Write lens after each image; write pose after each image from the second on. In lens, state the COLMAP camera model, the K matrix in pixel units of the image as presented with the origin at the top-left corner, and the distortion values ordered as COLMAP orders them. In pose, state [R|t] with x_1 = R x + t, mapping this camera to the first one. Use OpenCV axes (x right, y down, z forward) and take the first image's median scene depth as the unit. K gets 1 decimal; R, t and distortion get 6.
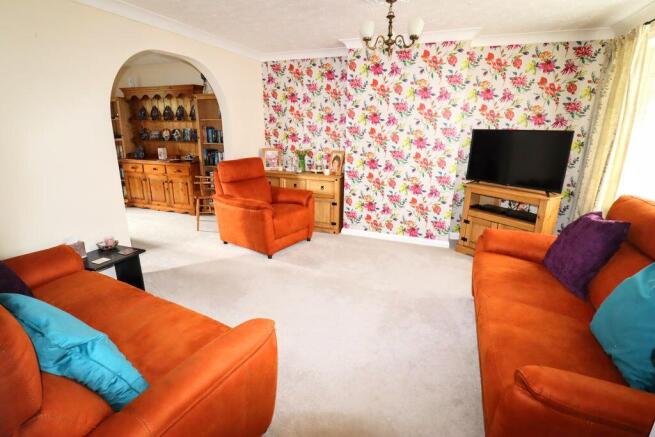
lens RADIAL K [[319.7, 0, 332.3], [0, 319.7, 218.3], [0, 0, 1]] dist [-0.024532, -0.002169]
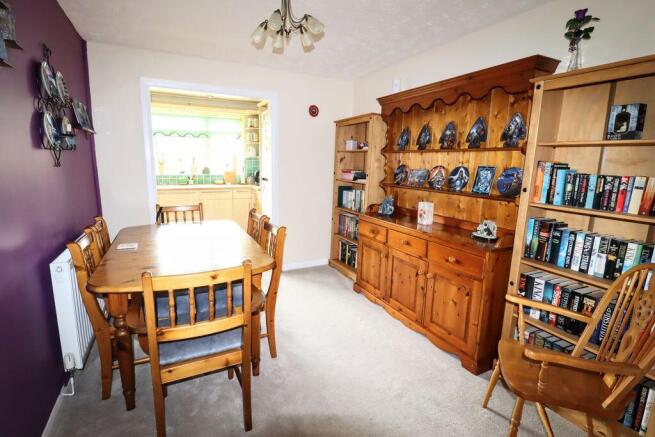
lens RADIAL K [[319.7, 0, 328.7], [0, 319.7, 220.8], [0, 0, 1]] dist [-0.024532, -0.002169]
pose [[0.738009, 0.124743, -0.663161, -0.309360], [-0.195389, 0.980168, -0.033069, -0.145033], [0.645884, 0.153979, 0.747746, 0.518285]]
